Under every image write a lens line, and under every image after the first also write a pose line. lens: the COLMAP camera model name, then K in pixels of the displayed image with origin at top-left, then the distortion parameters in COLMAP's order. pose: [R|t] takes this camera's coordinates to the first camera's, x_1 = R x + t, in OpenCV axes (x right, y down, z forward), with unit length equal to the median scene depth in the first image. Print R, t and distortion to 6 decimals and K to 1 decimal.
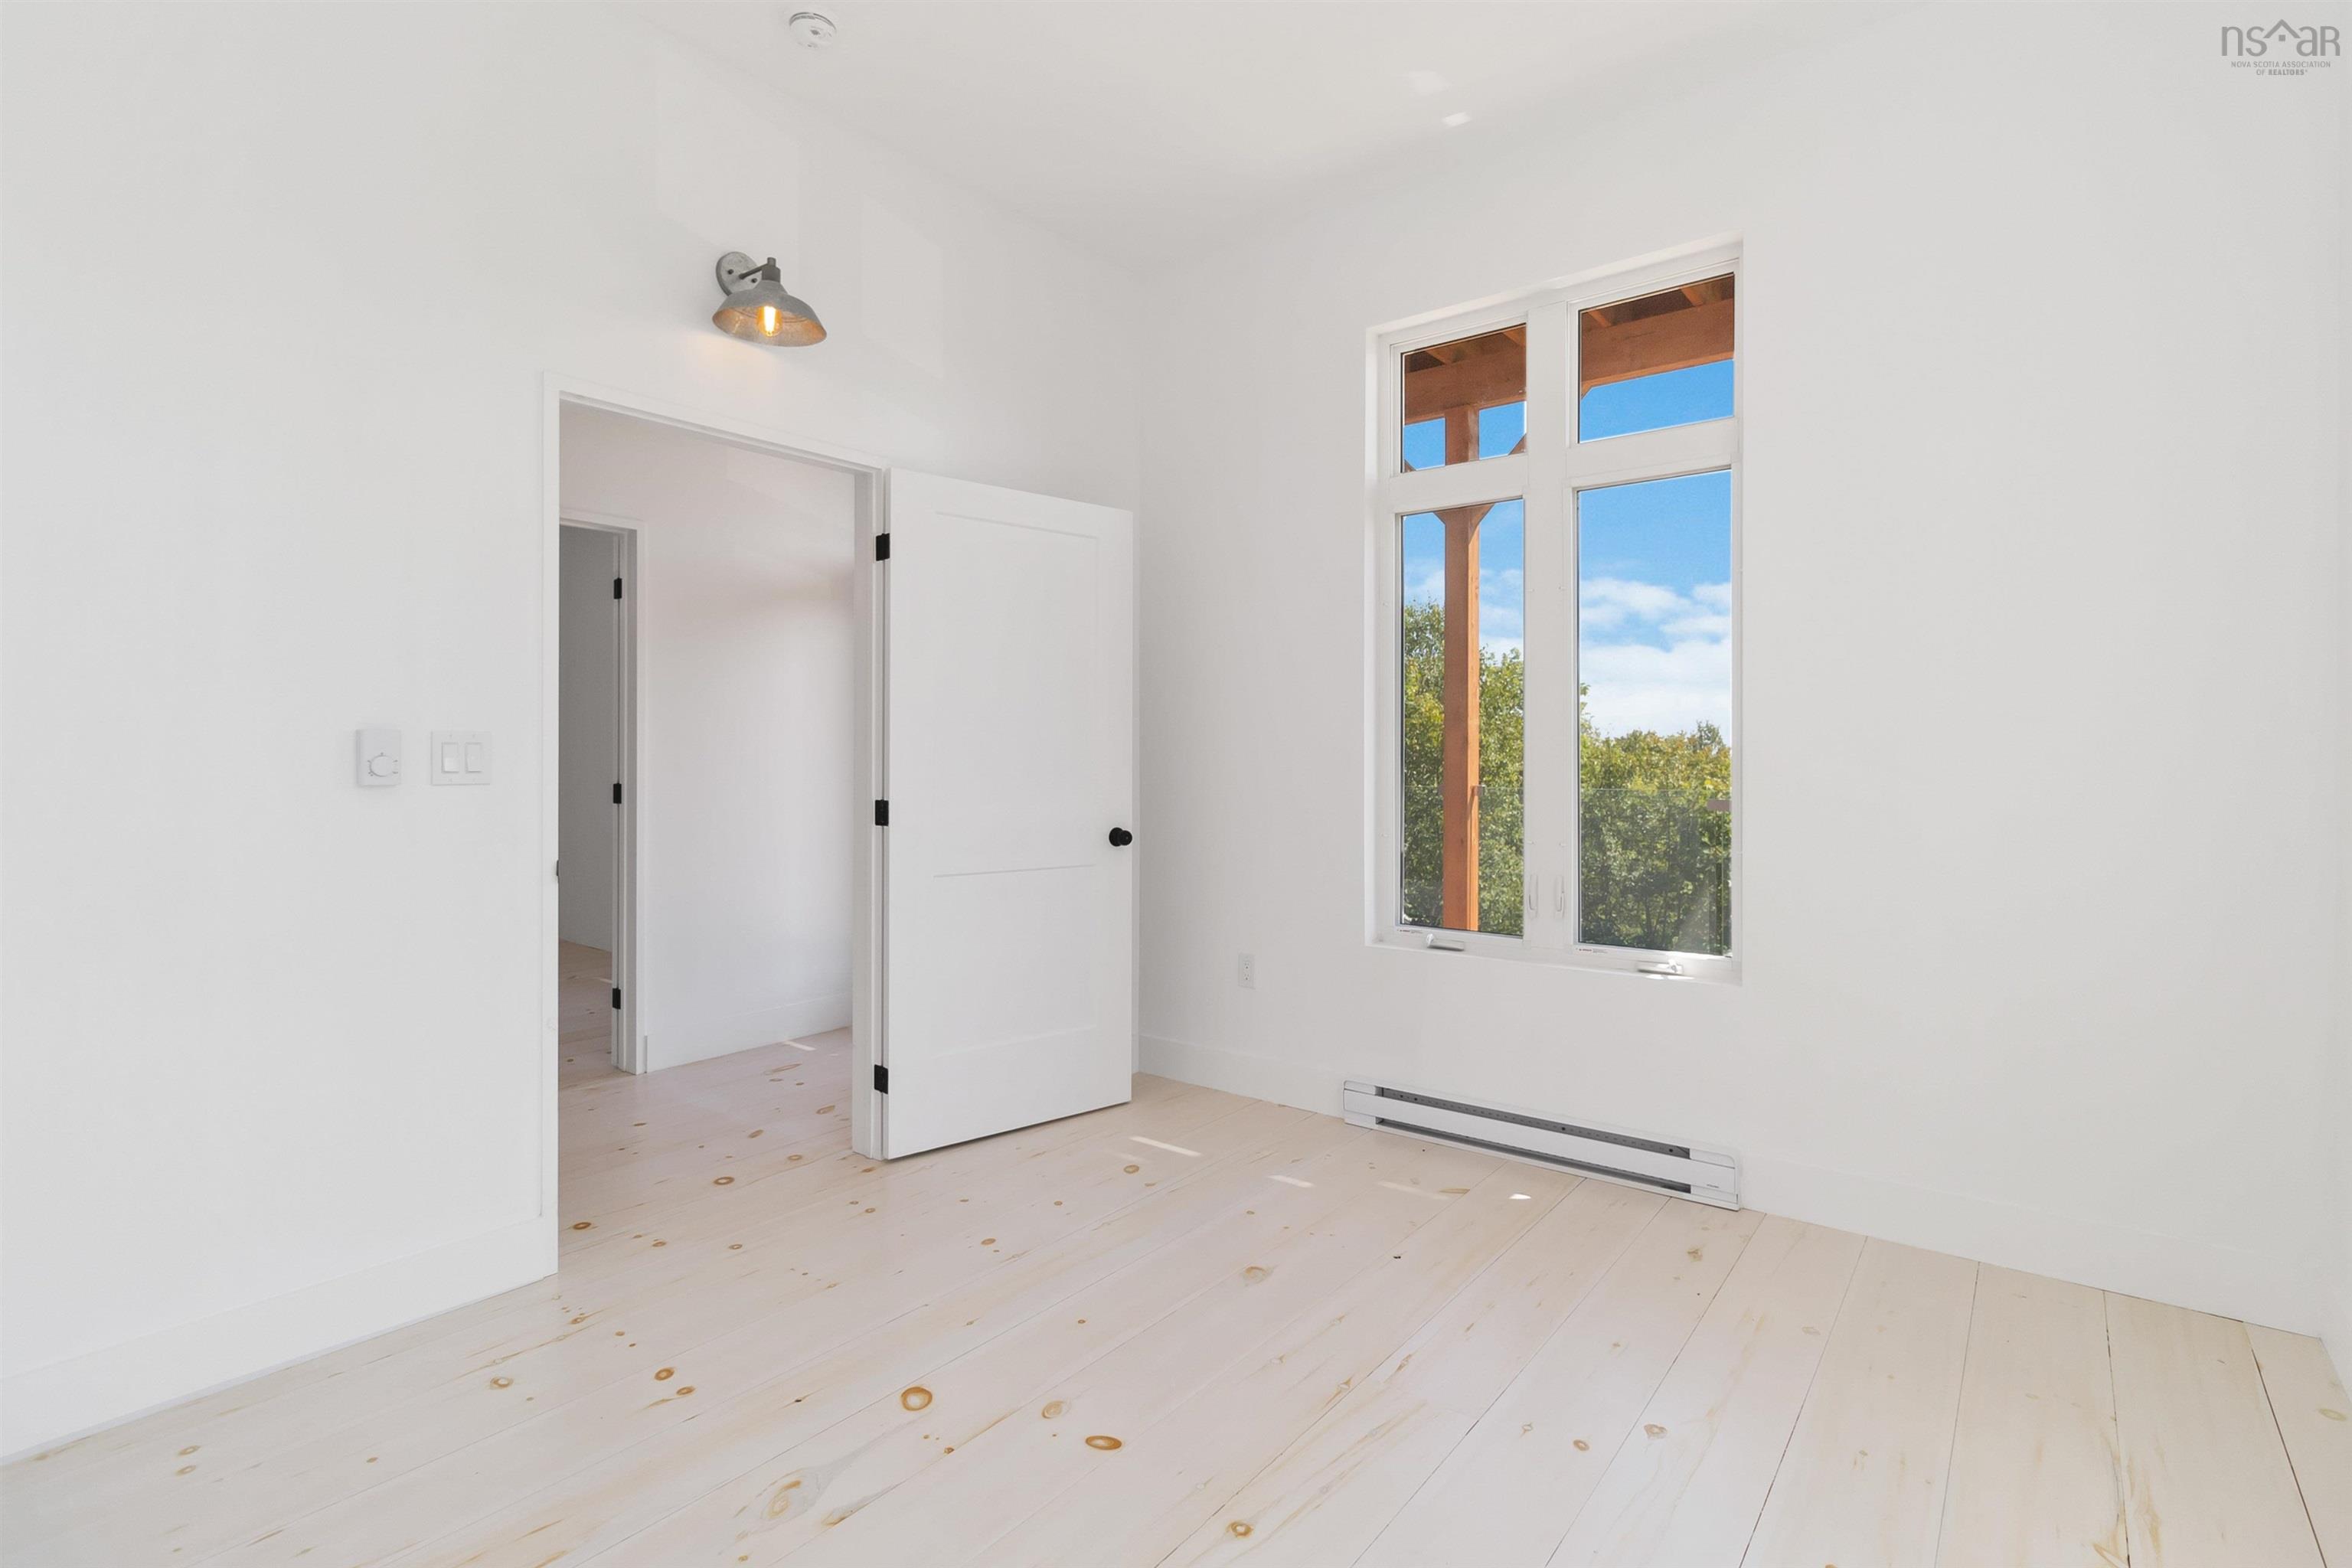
lens RADIAL K [[1146.5, 0, 1181.0], [0, 1146.5, 762.9], [0, 0, 1]] dist [0.003366, 0.000121]
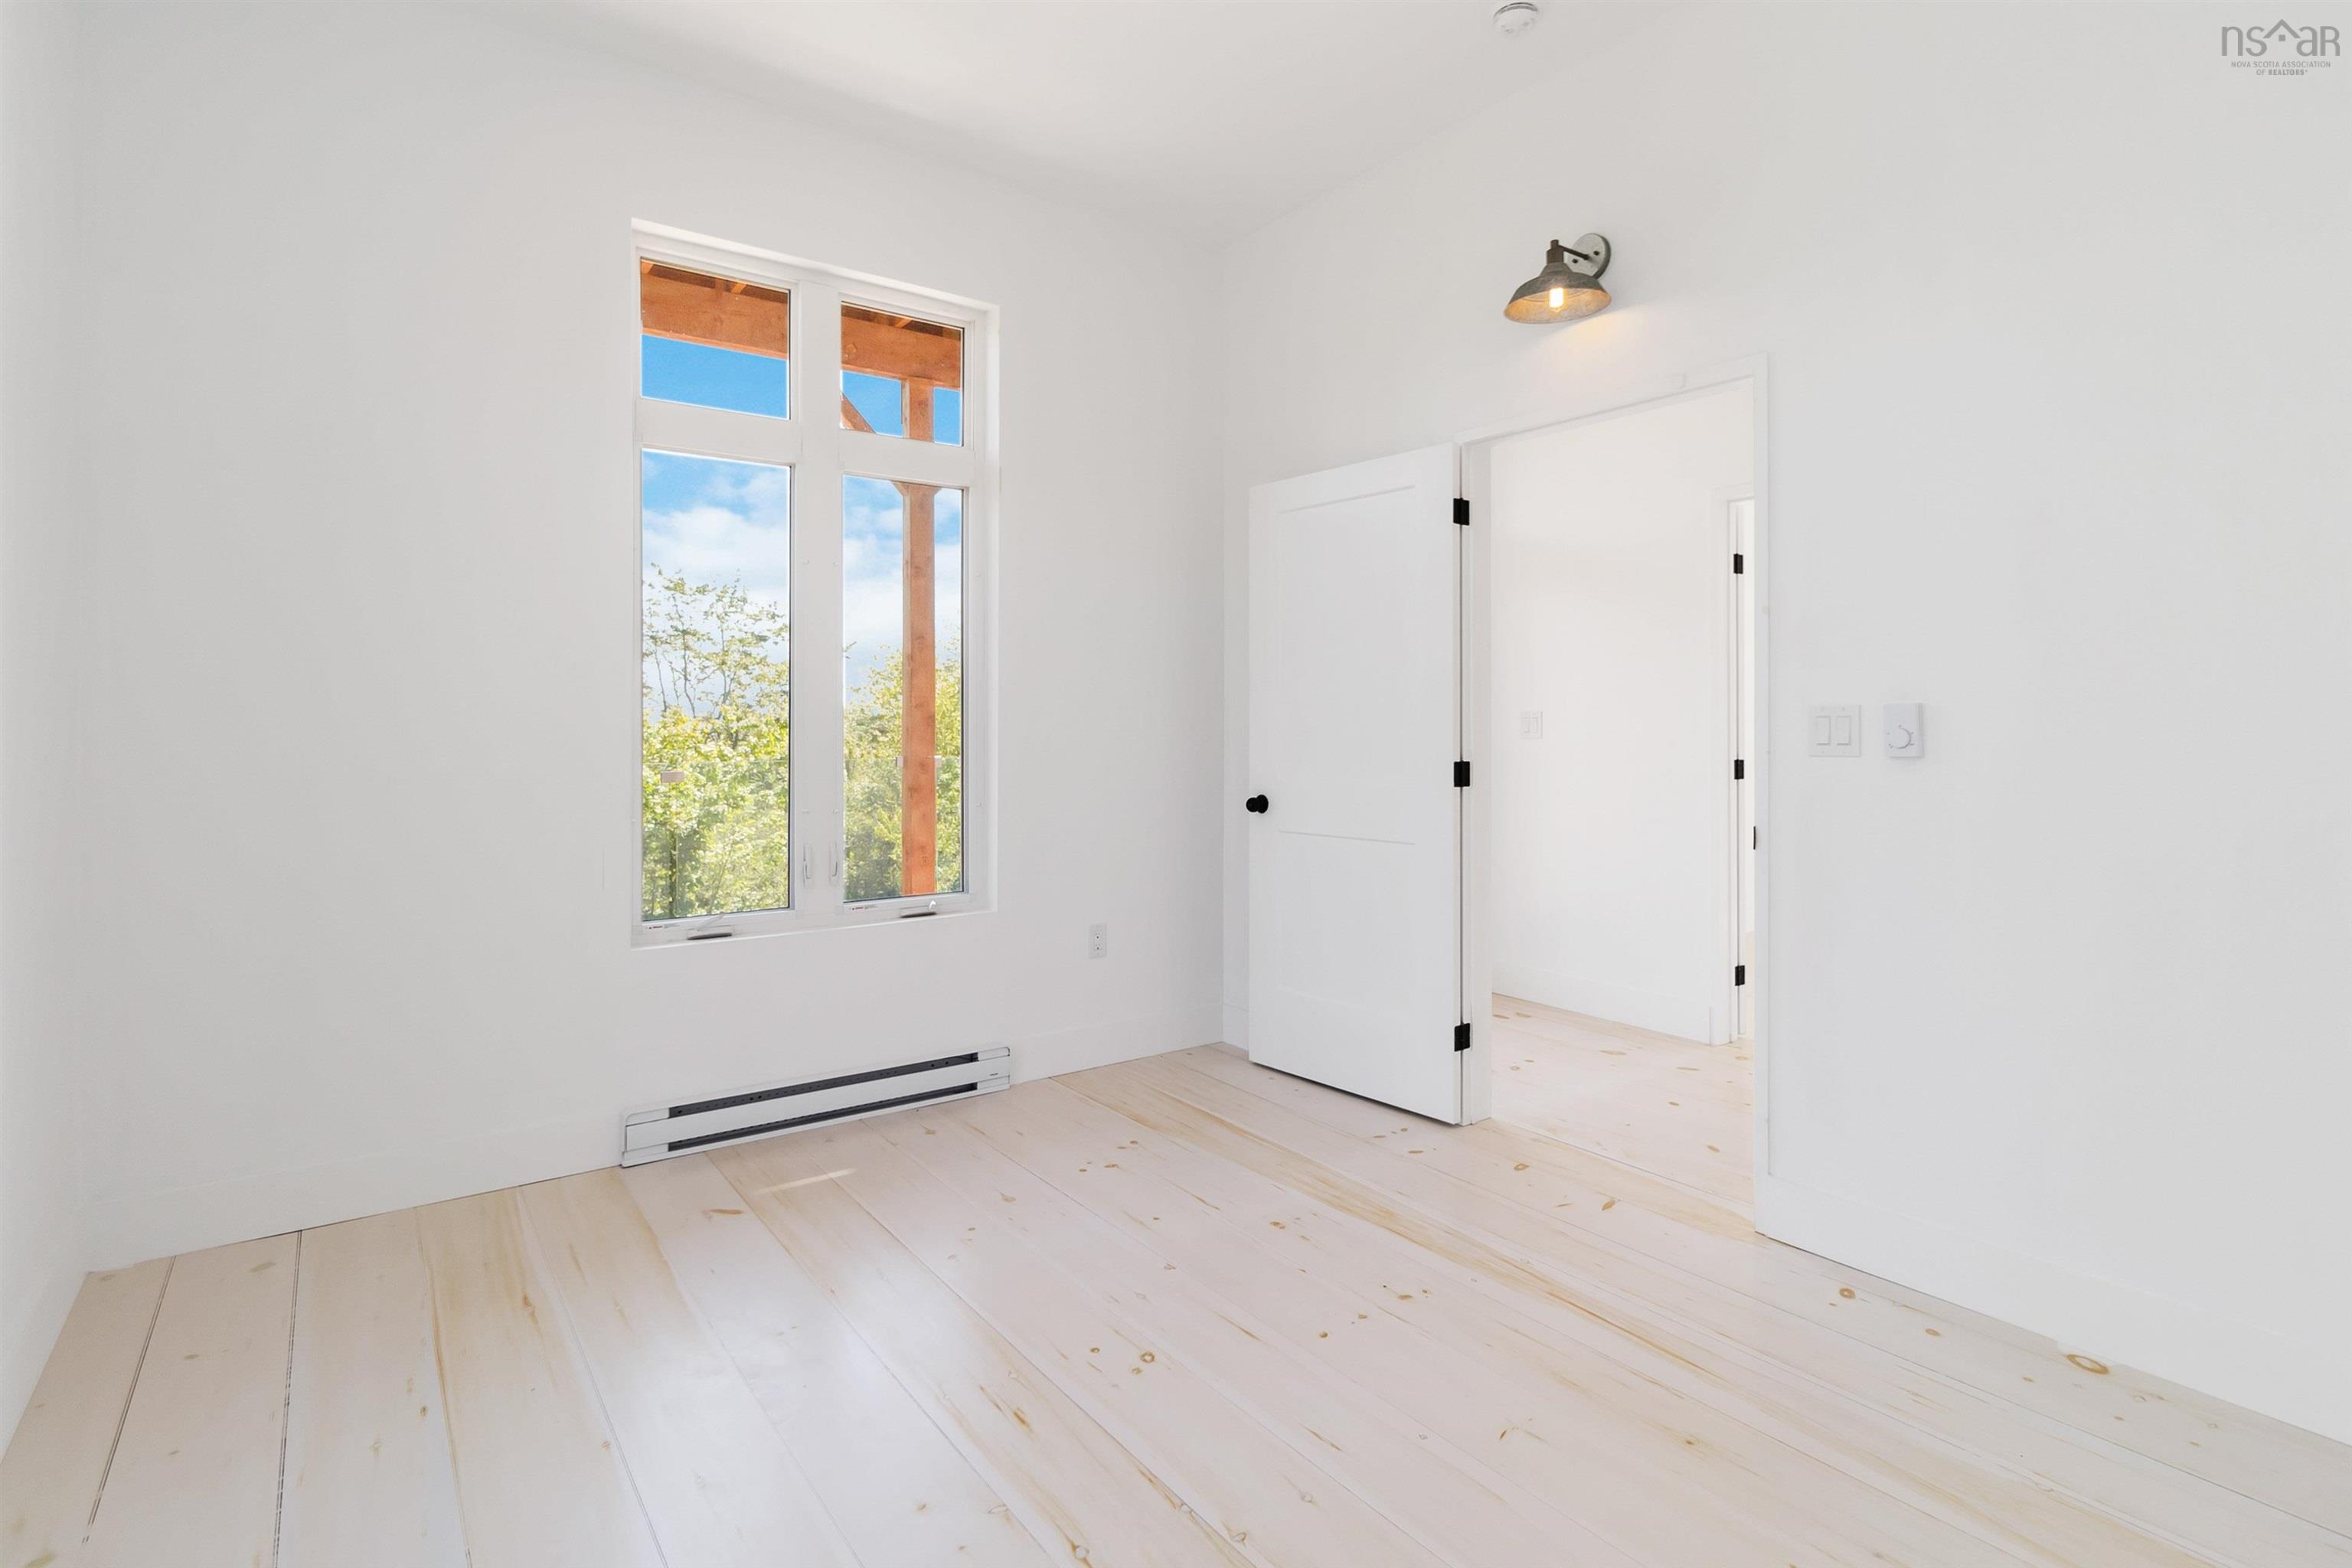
lens RADIAL K [[1146.5, 0, 1181.0], [0, 1146.5, 762.9], [0, 0, 1]] dist [0.003366, 0.000121]
pose [[0.285952, -0.029459, 0.957791, -0.652602], [0.004511, 0.999558, 0.029397, -0.002168], [-0.958233, -0.004086, 0.285958, 0.461956]]
